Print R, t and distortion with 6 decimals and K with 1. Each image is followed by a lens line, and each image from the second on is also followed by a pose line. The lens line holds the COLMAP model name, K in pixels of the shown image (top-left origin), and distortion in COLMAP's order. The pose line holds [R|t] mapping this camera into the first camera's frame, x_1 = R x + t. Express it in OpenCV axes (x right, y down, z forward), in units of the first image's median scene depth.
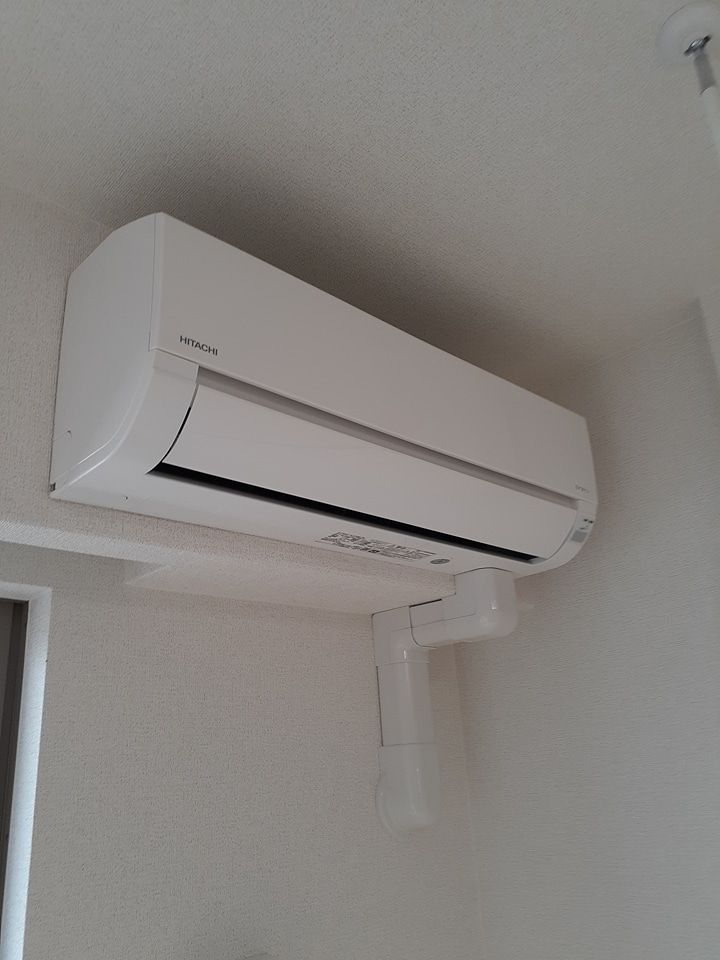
lens RADIAL K [[758.6, 0, 360.0], [0, 758.6, 480.0], [0, 0, 1]] dist [-0.001250, -0.001210]
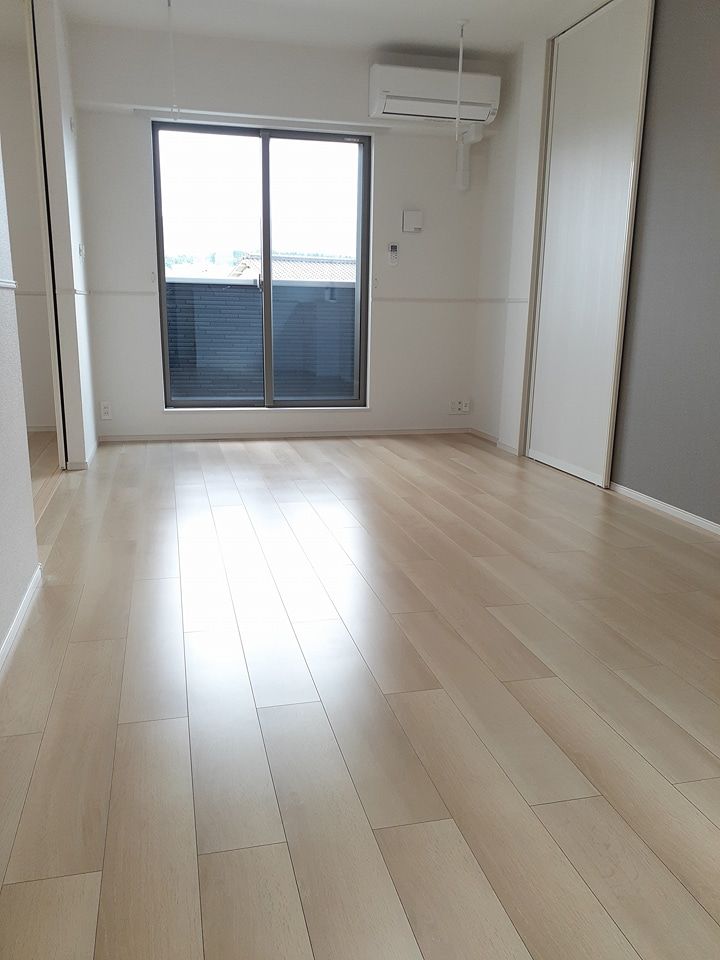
lens RADIAL K [[758.6, 0, 360.0], [0, 758.6, 480.0], [0, 0, 1]] dist [-0.001250, -0.001210]
pose [[0.860606, 0.166579, -0.481257, 2.553426], [0.114414, 0.857593, 0.501442, -0.471507], [0.496252, -0.486606, 0.718991, -4.218158]]
